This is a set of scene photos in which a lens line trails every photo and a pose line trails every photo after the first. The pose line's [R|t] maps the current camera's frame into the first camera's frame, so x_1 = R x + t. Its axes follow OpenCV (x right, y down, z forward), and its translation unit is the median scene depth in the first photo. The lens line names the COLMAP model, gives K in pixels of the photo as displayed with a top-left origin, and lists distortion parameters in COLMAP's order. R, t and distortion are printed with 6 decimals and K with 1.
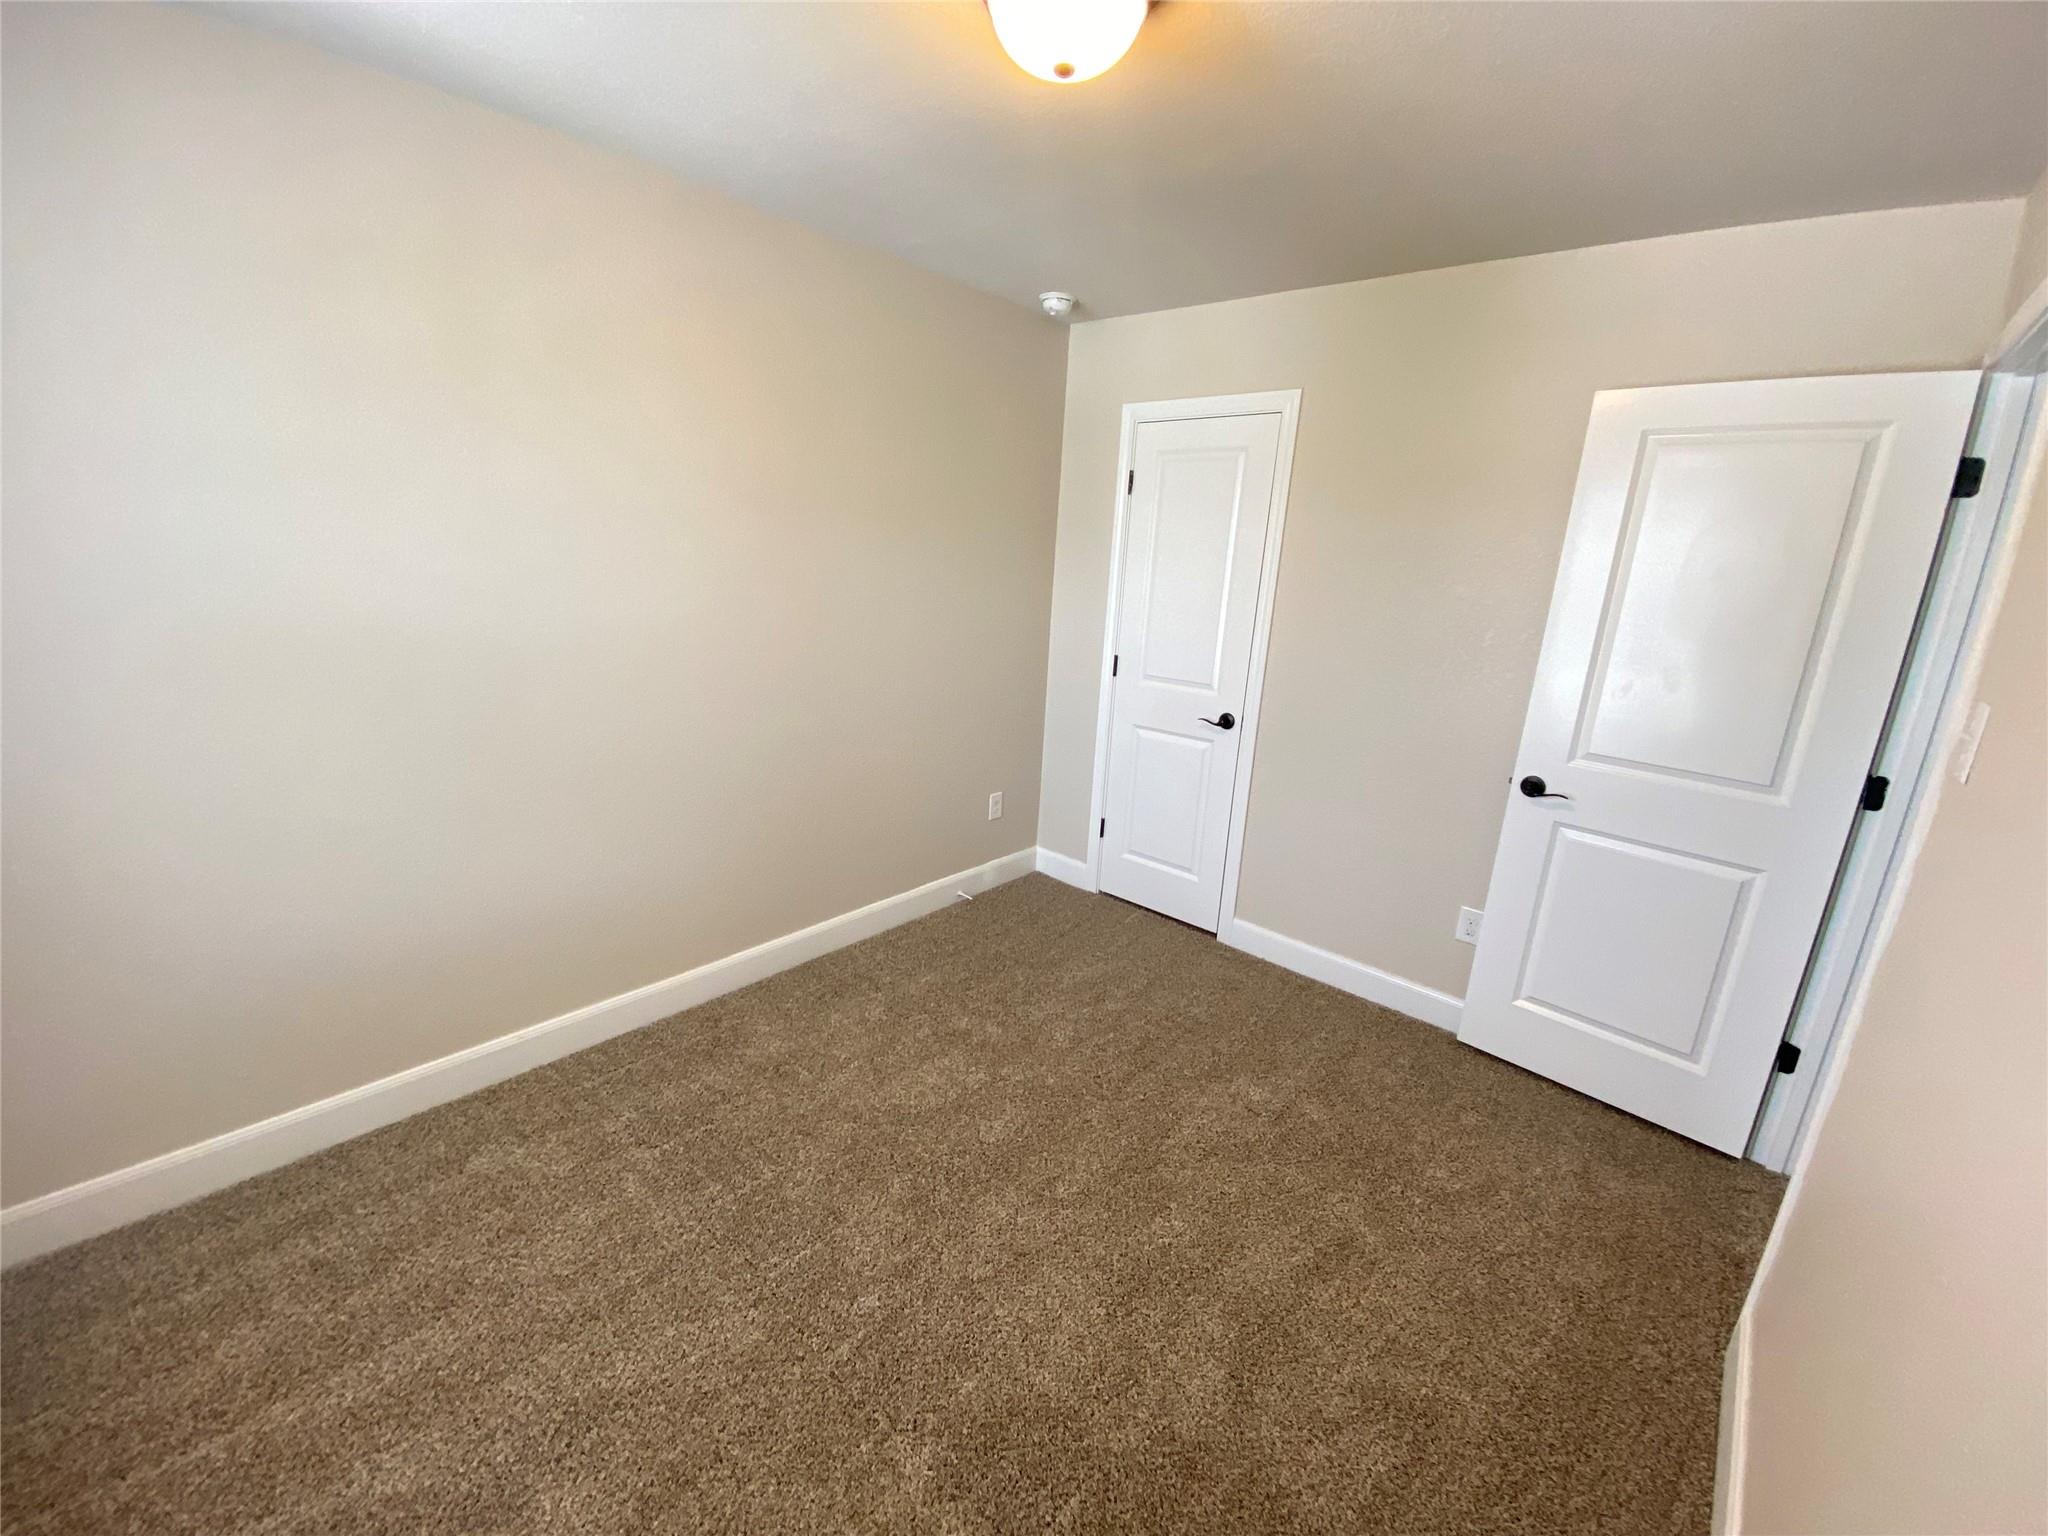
lens RADIAL K [[830.5, 0, 1018.5], [0, 830.5, 766.0], [0, 0, 1]] dist [0.039687, -0.030387]
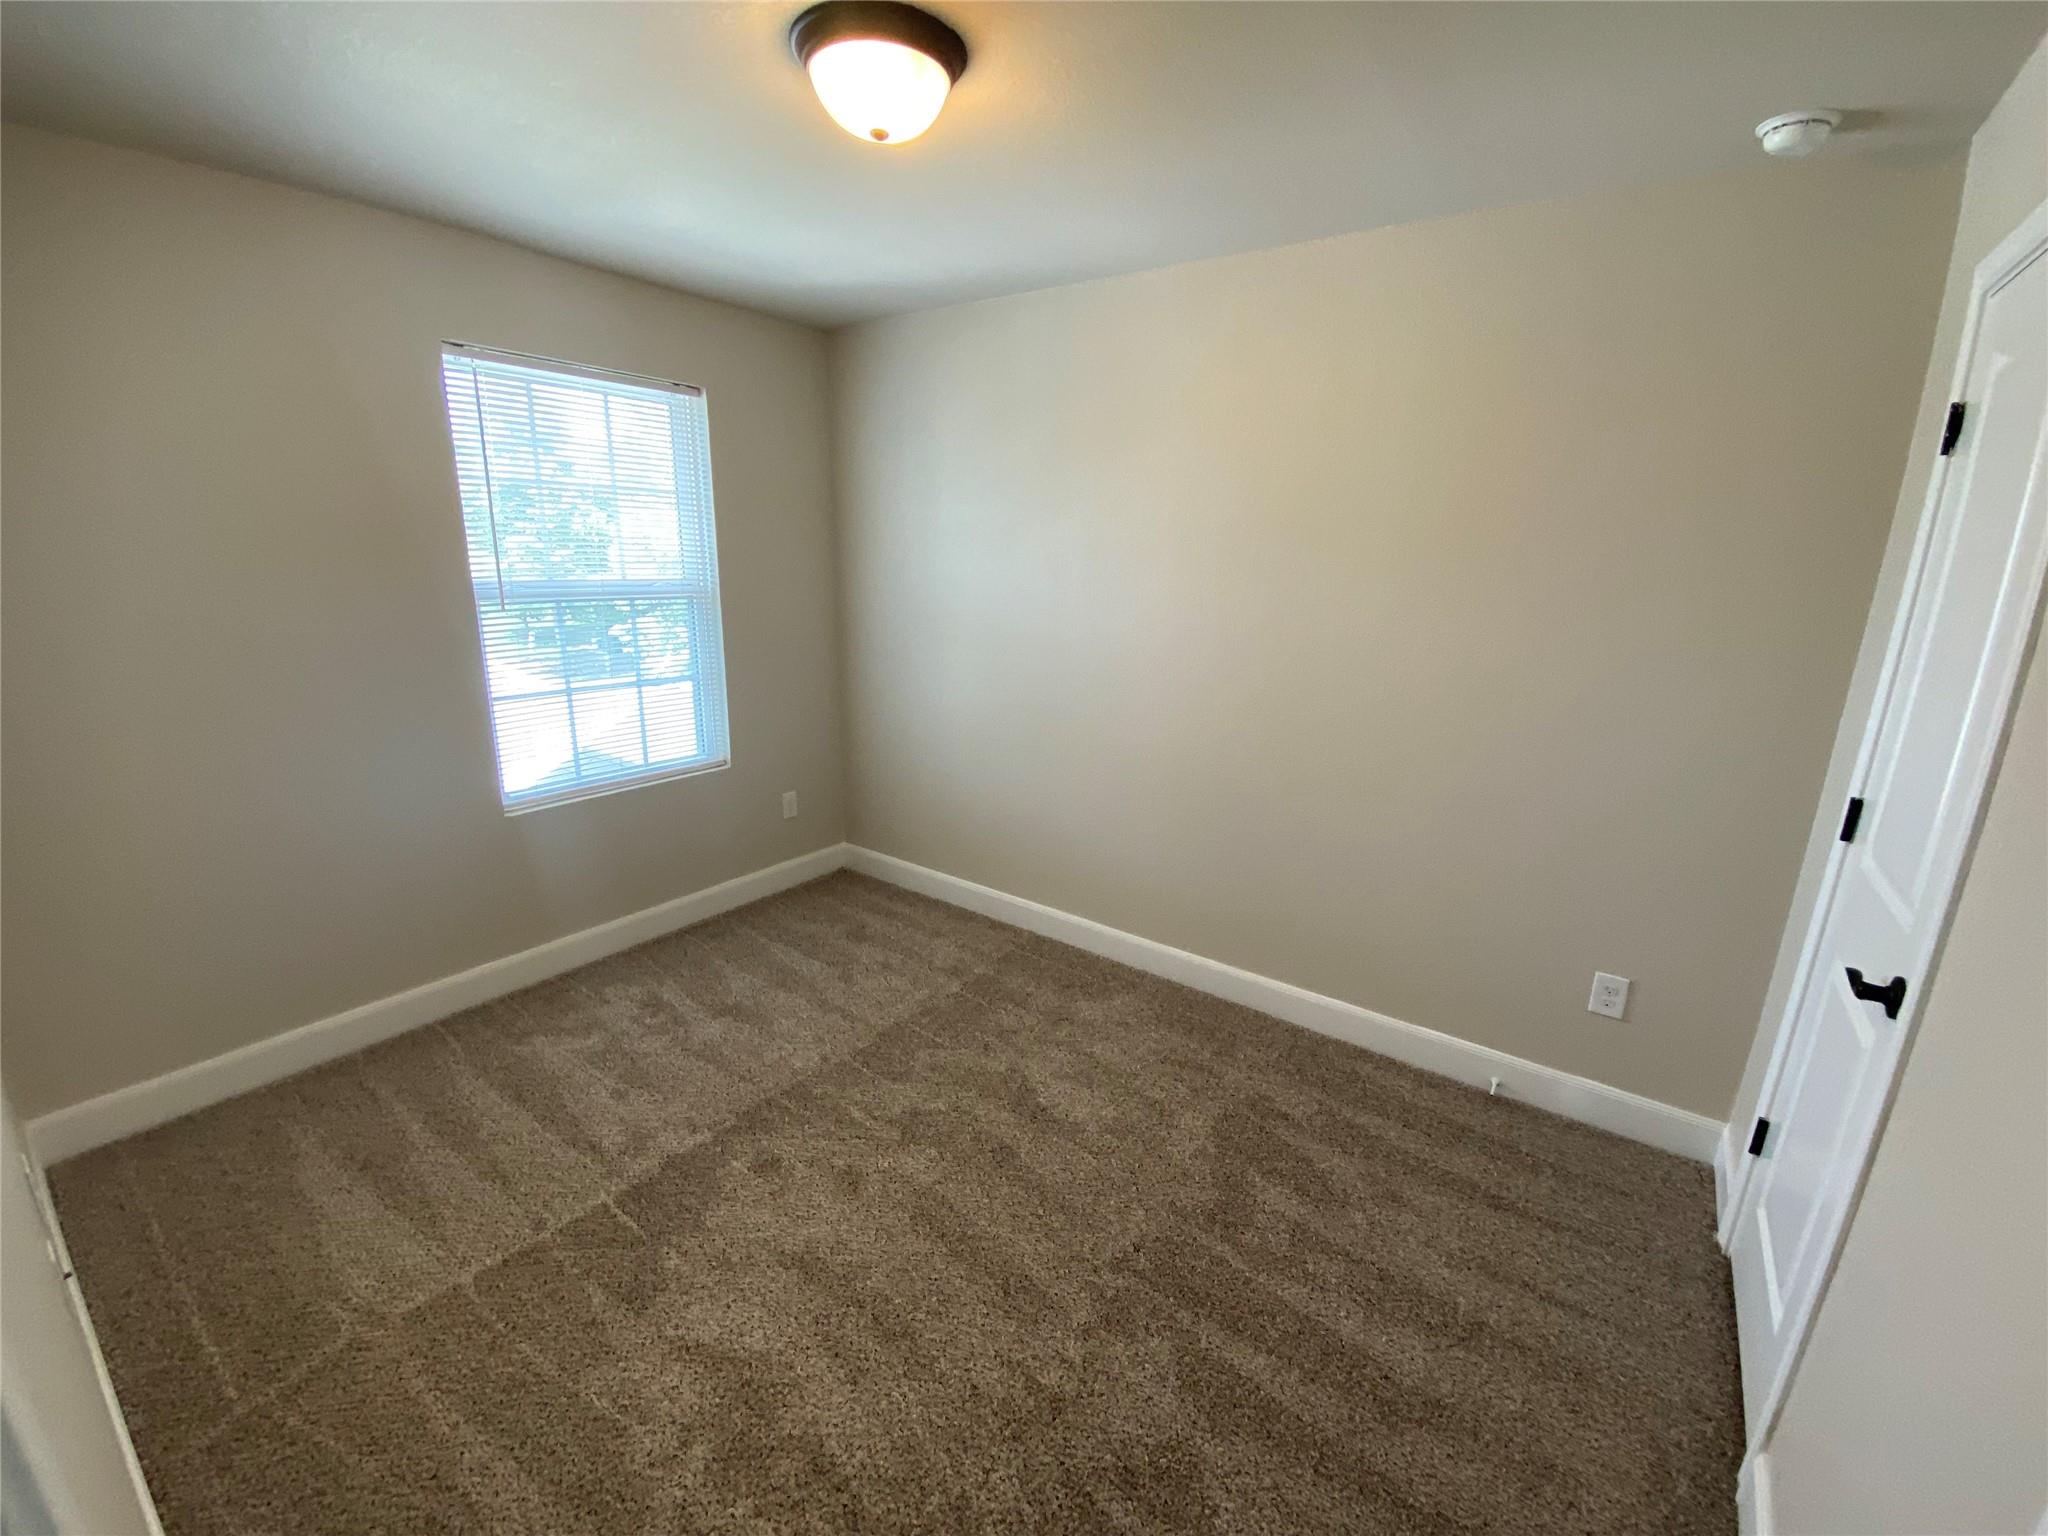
lens RADIAL K [[830.5, 0, 1018.5], [0, 830.5, 766.0], [0, 0, 1]] dist [0.039687, -0.030387]
pose [[0.096261, 0.206302, -0.973742, 0.724403], [-0.272382, 0.946402, 0.173583, -0.146915], [0.957362, 0.248520, 0.147294, 0.659290]]
